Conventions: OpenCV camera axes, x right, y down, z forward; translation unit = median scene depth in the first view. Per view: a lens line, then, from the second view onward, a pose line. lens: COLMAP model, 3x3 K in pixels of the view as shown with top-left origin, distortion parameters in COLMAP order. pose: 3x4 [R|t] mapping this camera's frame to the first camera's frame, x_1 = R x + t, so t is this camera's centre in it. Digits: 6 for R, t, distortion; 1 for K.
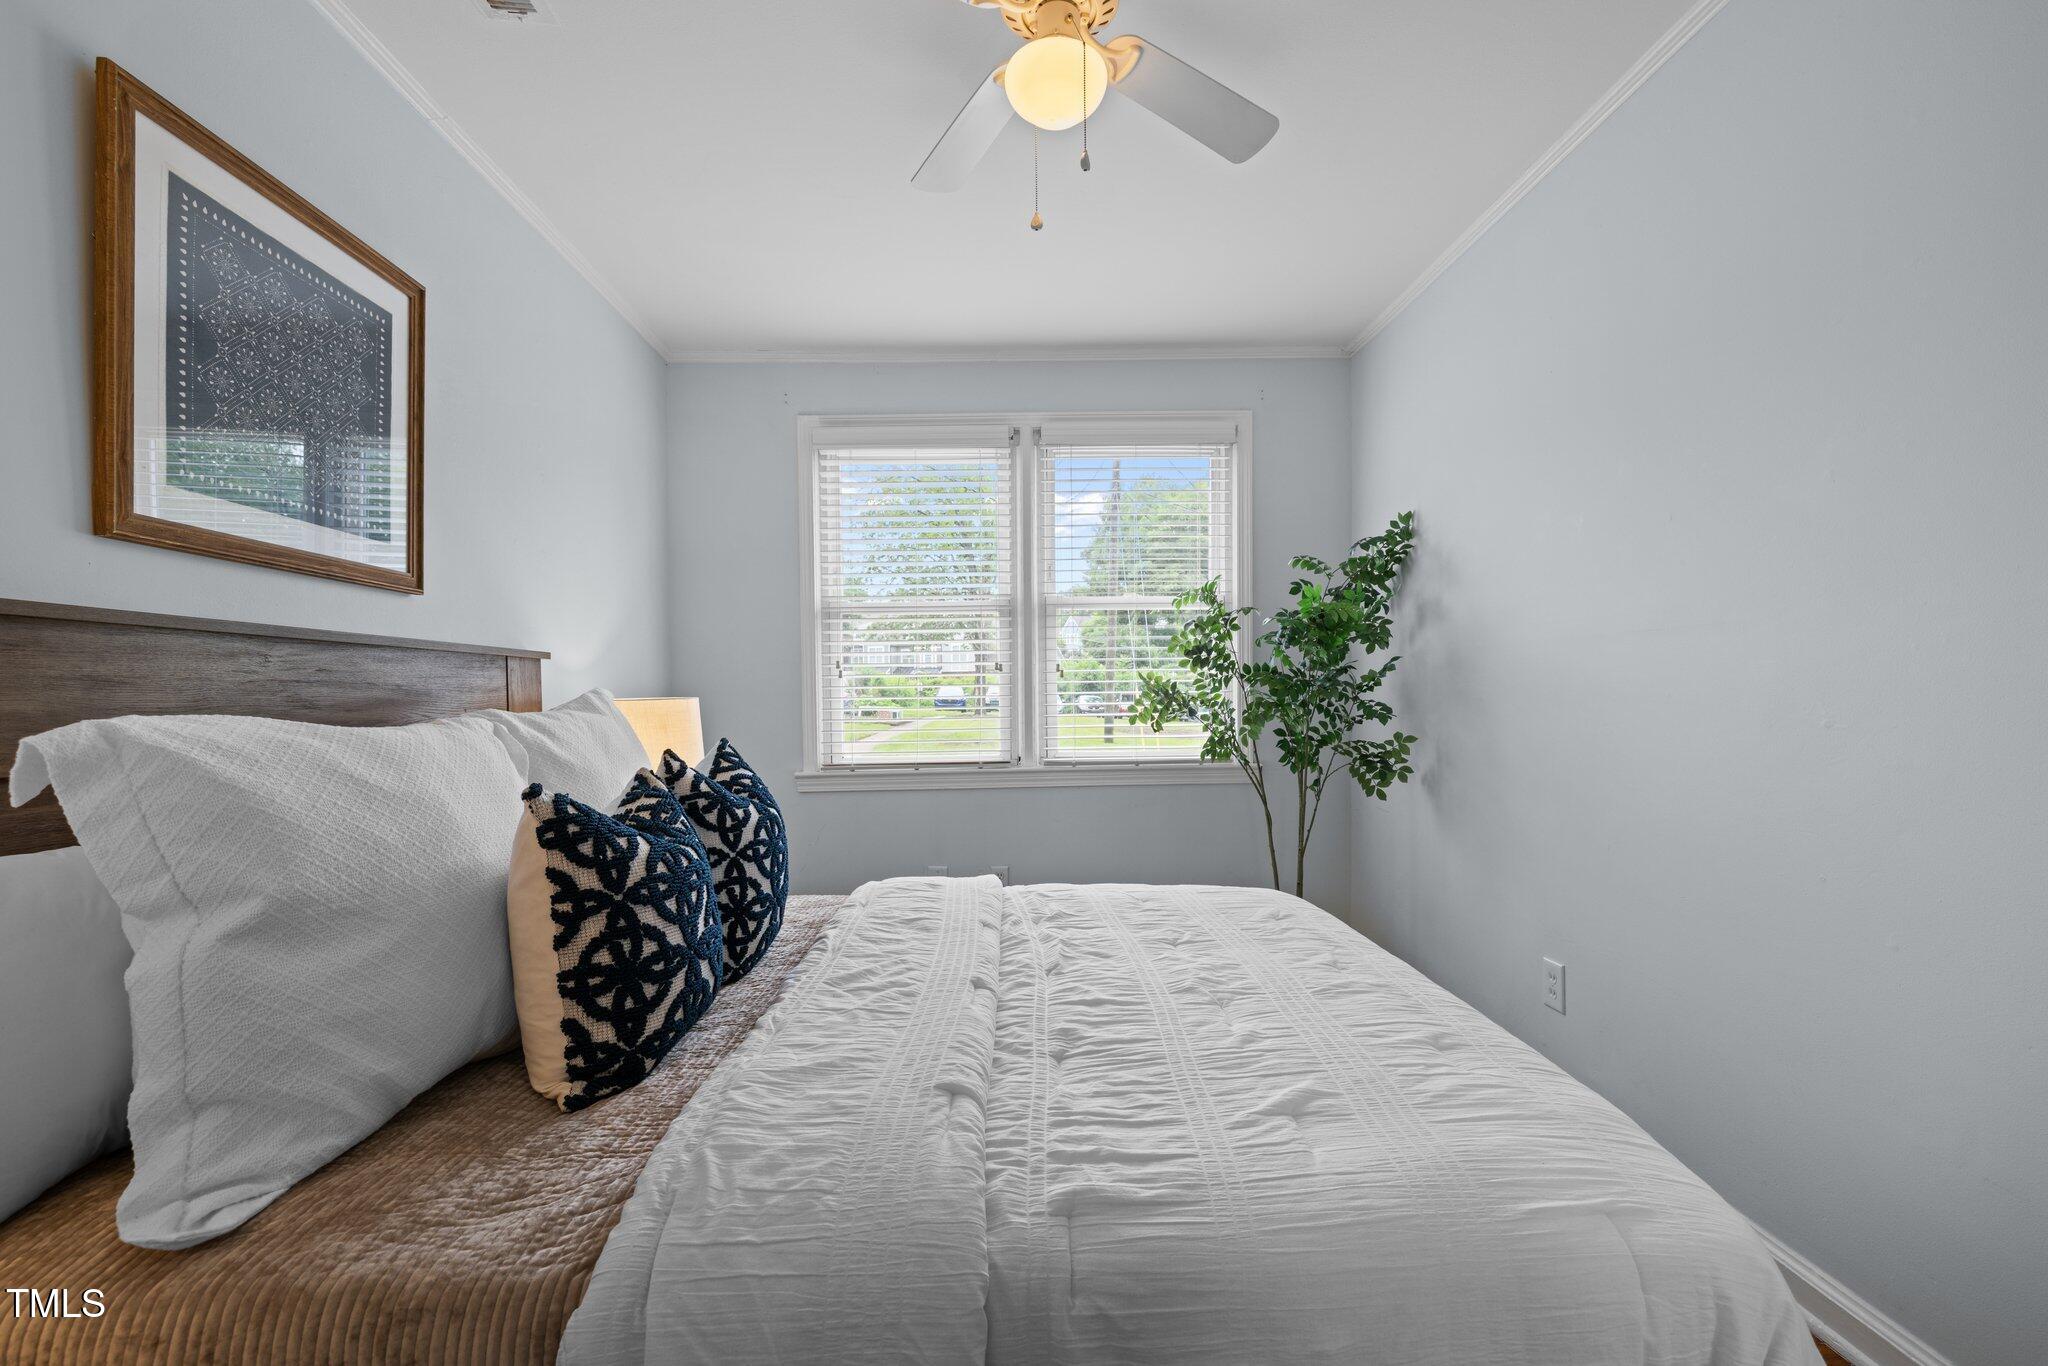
lens RADIAL K [[871.0, 0, 1023.3], [0, 871.0, 697.4], [0, 0, 1]] dist [0.002026, 0.000402]
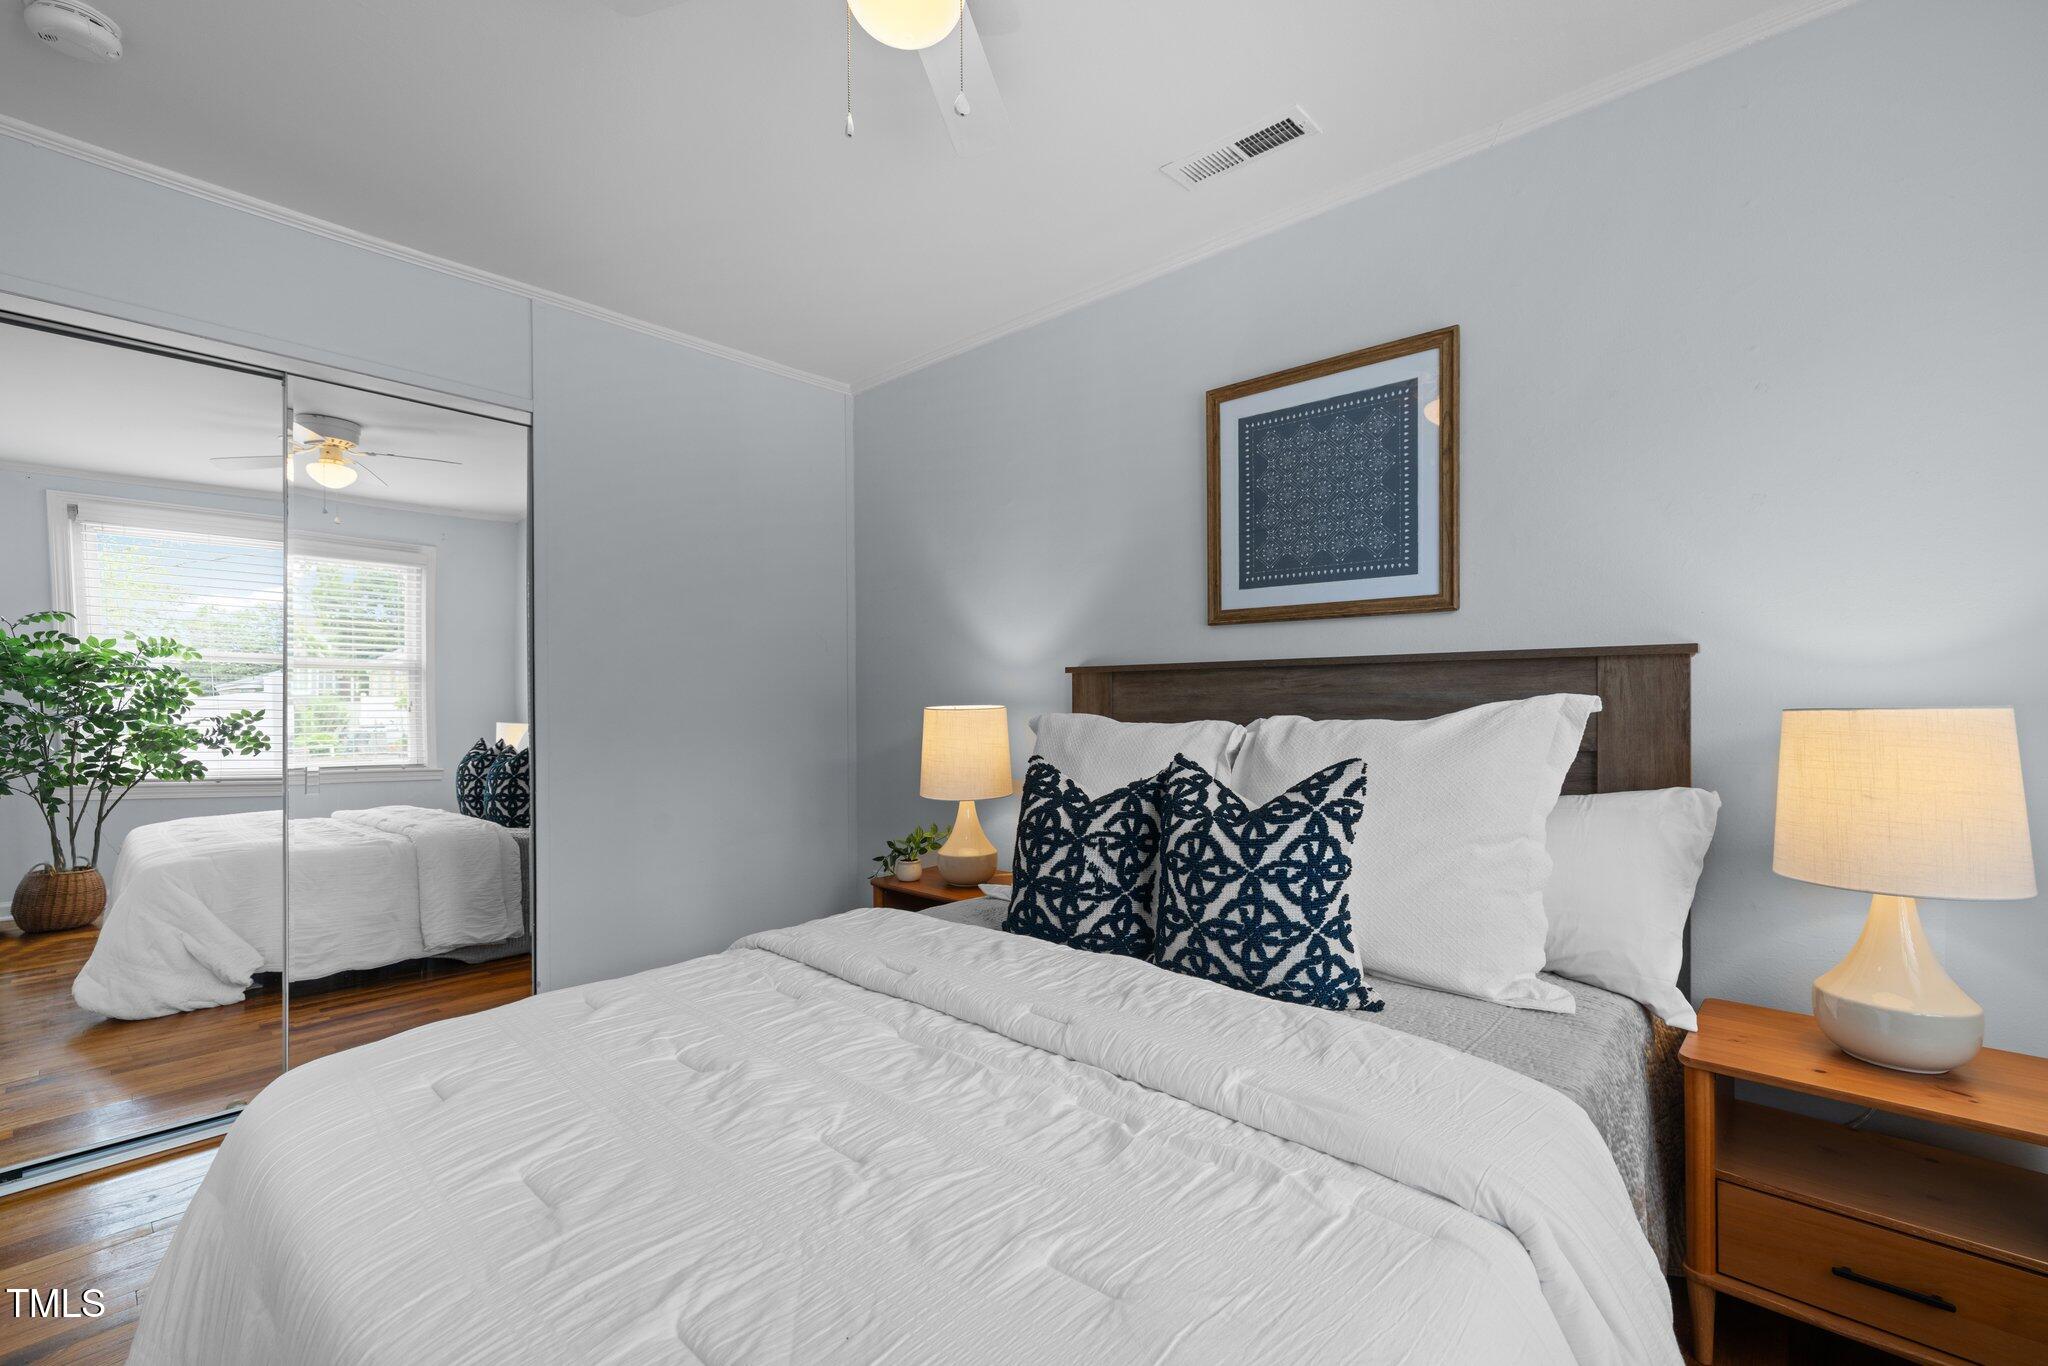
lens RADIAL K [[856.3, 0, 1025.6], [0, 856.3, 688.2], [0, 0, 1]] dist [-0.000581, -0.000060]
pose [[-0.683293, -0.015656, -0.729977, 0.531509], [-0.001083, 0.999791, -0.020429, 0.001549], [0.730144, -0.013168, -0.683166, 1.585811]]
